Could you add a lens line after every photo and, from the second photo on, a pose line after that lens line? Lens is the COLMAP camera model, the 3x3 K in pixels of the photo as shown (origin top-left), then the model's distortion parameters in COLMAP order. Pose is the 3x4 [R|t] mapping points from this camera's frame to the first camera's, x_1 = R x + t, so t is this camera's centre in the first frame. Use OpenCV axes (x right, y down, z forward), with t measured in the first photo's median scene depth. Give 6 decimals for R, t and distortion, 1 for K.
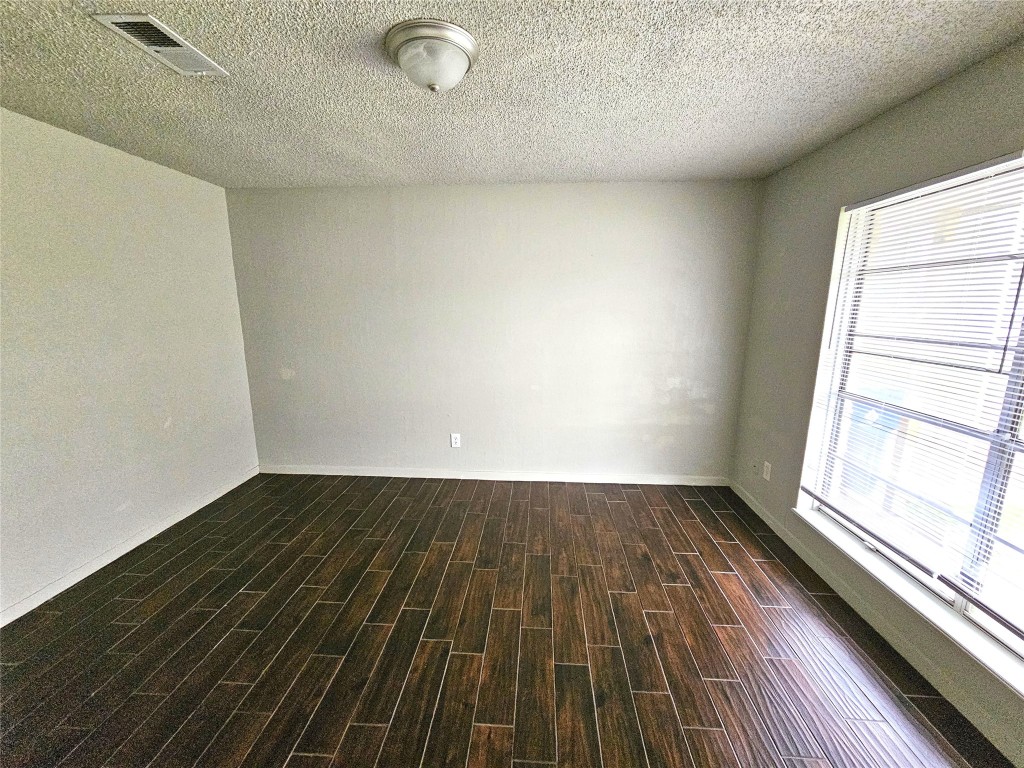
lens RADIAL K [[417.7, 0, 512.0], [0, 417.7, 383.7], [0, 0, 1]] dist [-0.009632, -0.000358]
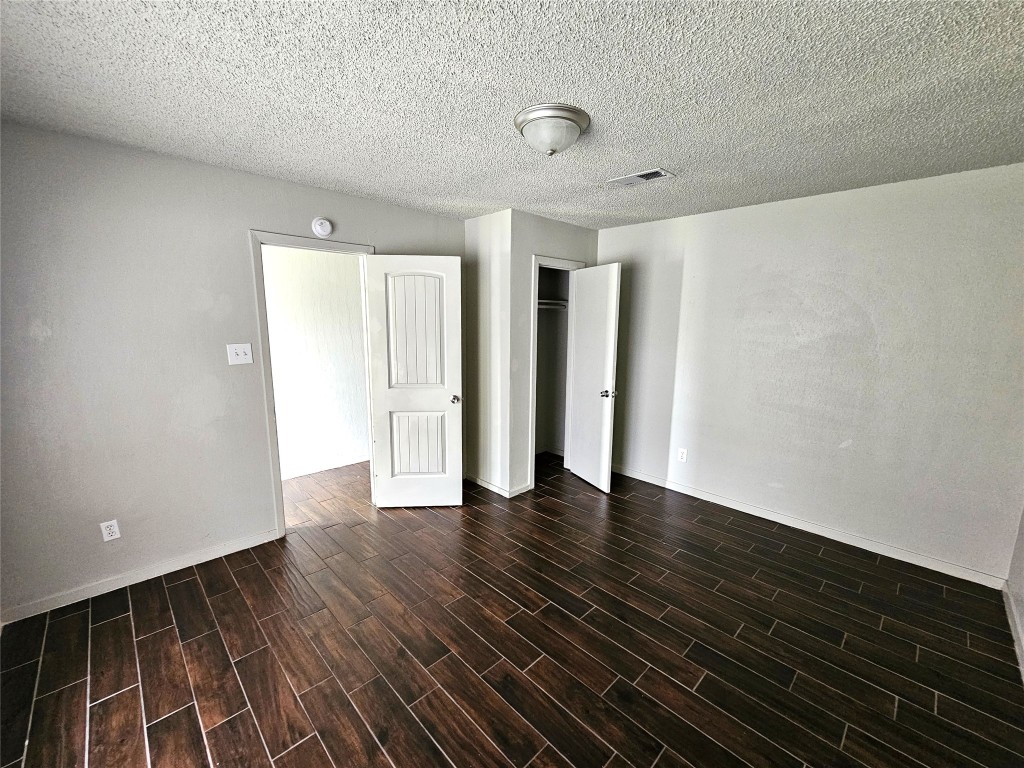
lens RADIAL K [[417.7, 0, 511.8], [0, 417.7, 385.1], [0, 0, 1]] dist [-0.009632, -0.000358]
pose [[-0.663357, 0.110939, -0.740034, 0.663379], [-0.151878, 0.948405, 0.278317, -0.295111], [0.732728, 0.297018, -0.612282, 1.429981]]
